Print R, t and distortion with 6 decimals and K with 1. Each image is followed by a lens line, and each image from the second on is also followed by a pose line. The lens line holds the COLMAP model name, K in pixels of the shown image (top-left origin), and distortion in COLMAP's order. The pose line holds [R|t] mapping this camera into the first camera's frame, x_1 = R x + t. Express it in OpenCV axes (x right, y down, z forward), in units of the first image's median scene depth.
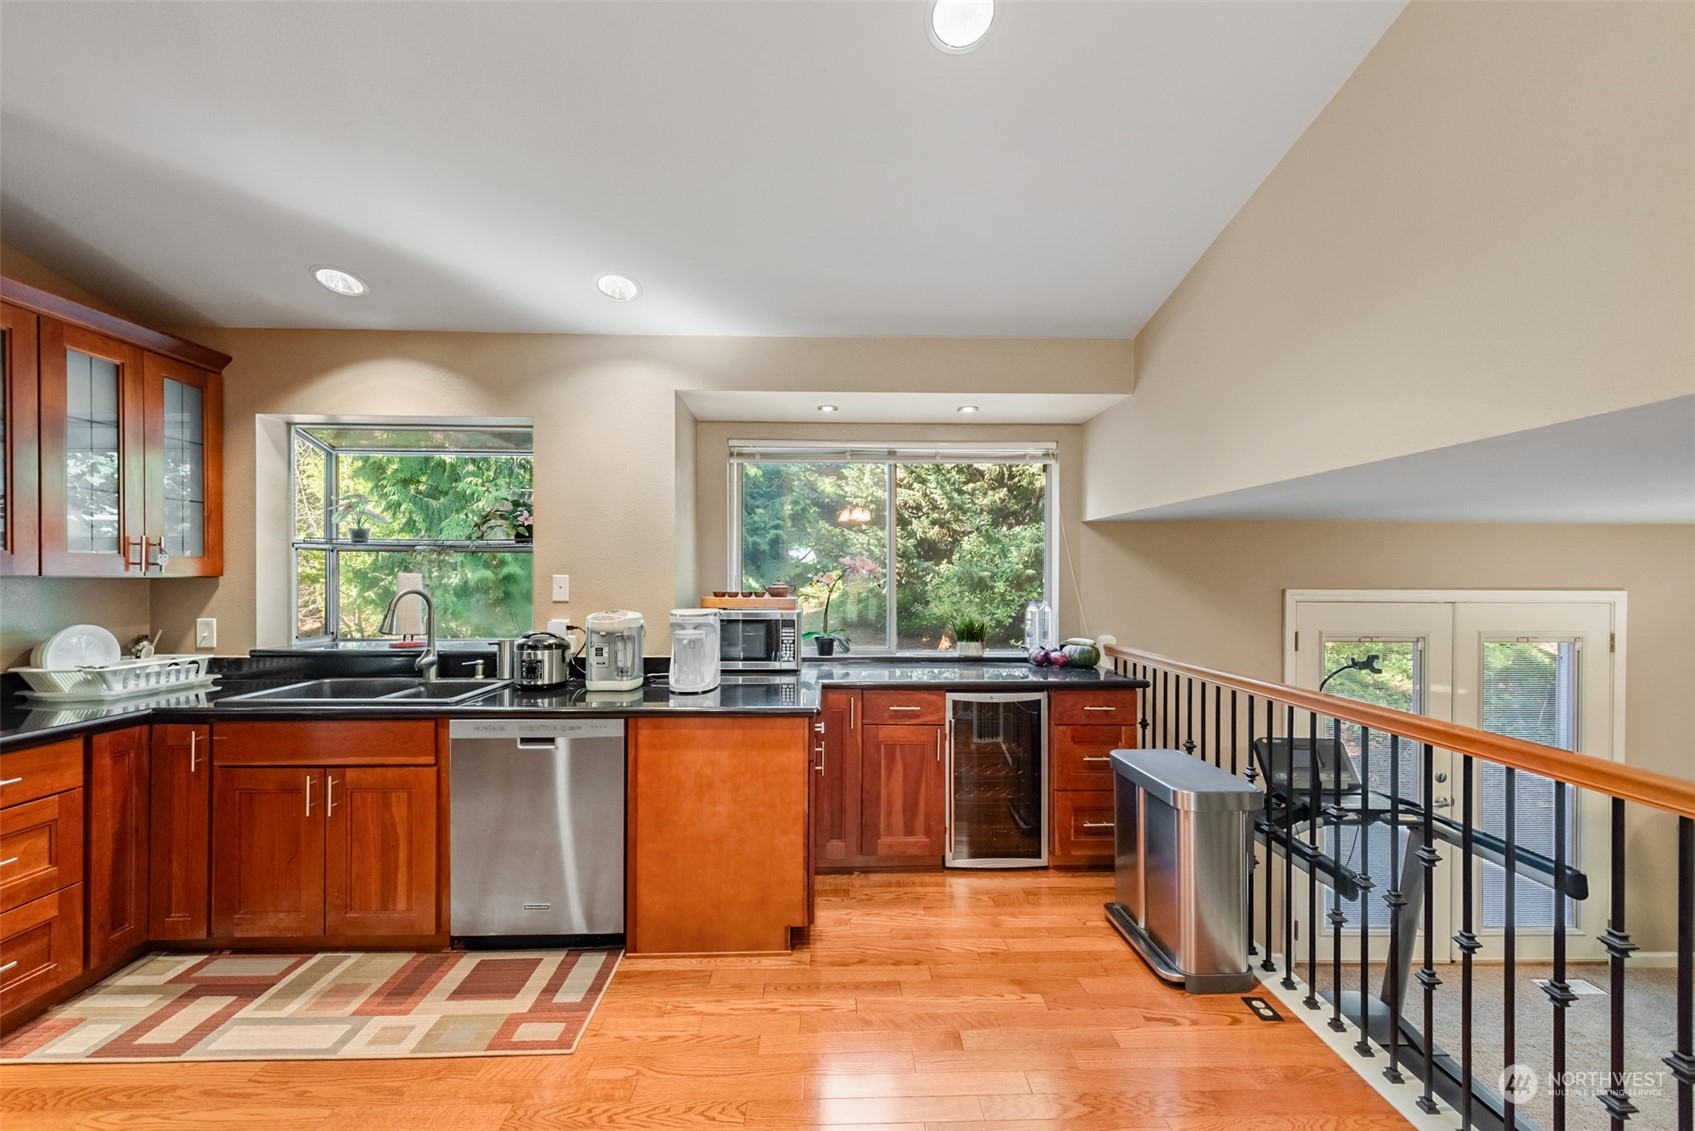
lens RADIAL K [[672.8, 0, 837.8], [0, 672.8, 577.5], [0, 0, 1]] dist [0.012371, -0.003660]
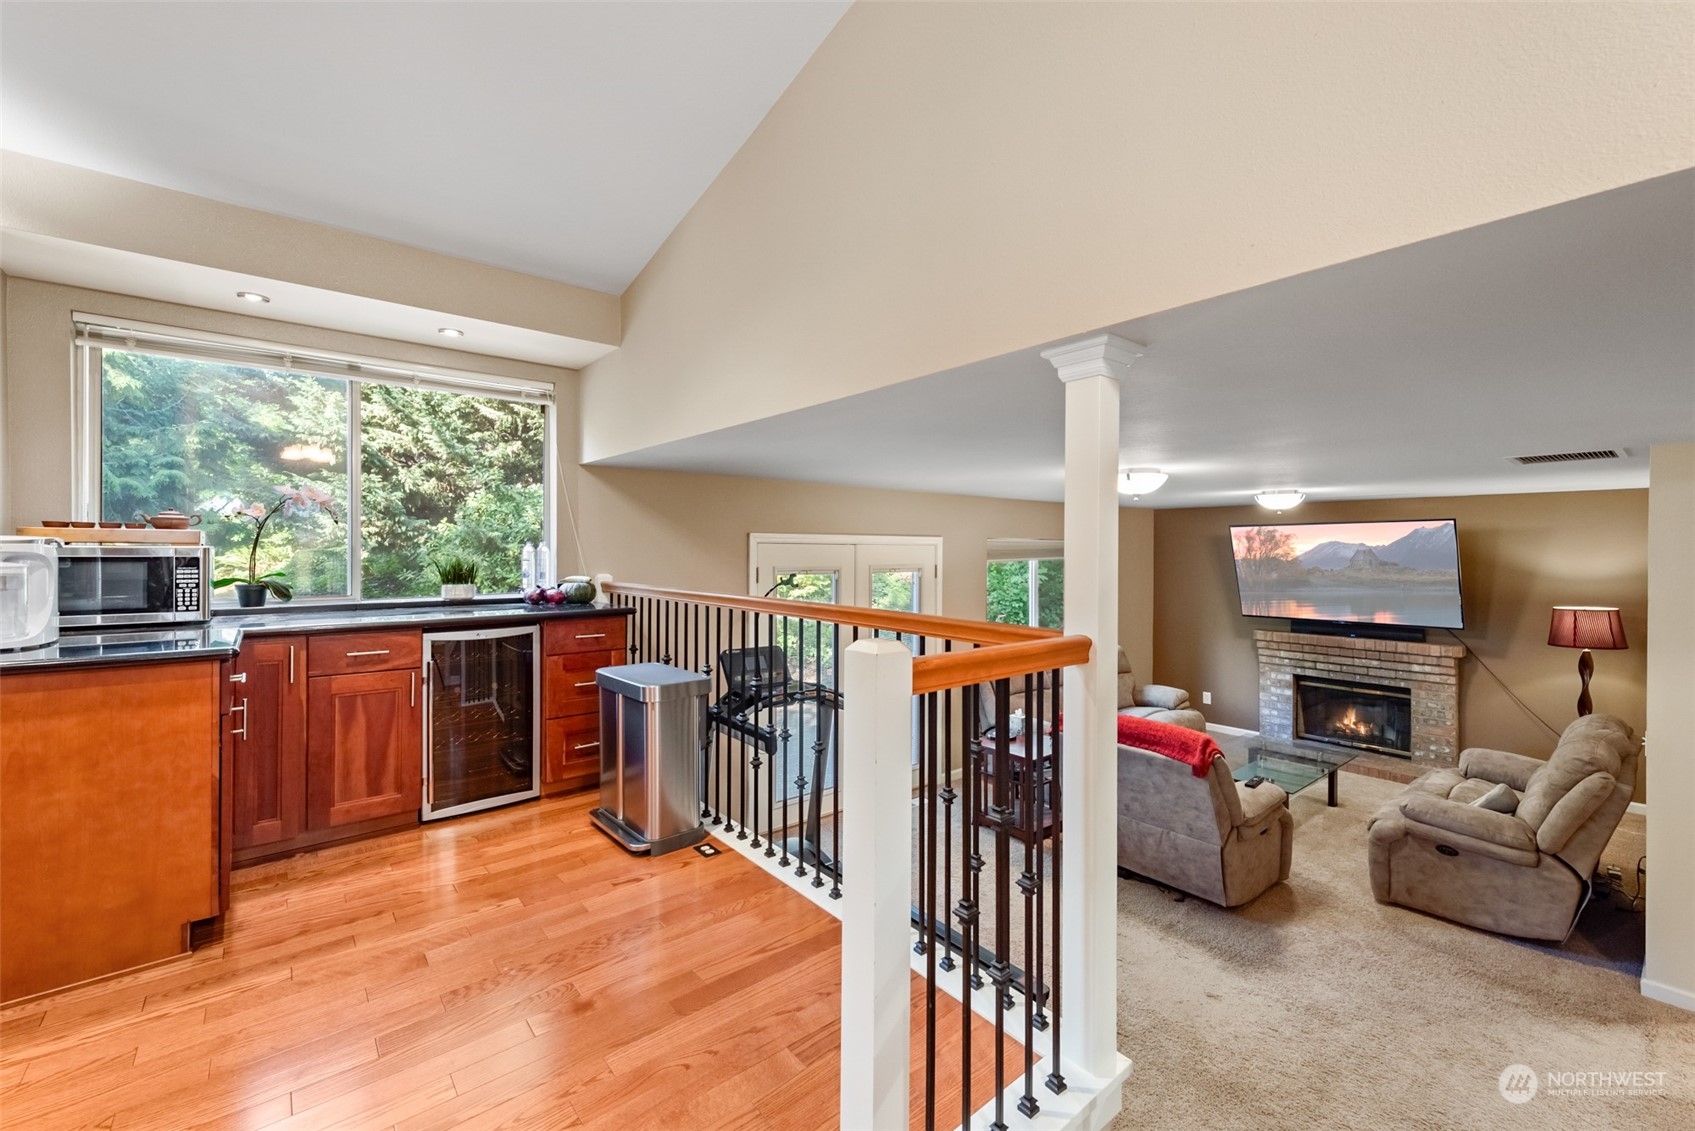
lens RADIAL K [[700.2, 0, 849.5], [0, 700.2, 551.4], [0, 0, 1]] dist [0.015304, -0.005738]
pose [[0.781642, -0.002453, 0.623723, 0.016590], [-0.000859, 0.999987, 0.005008, 0.056201], [-0.623727, -0.004450, 0.781629, -0.128323]]
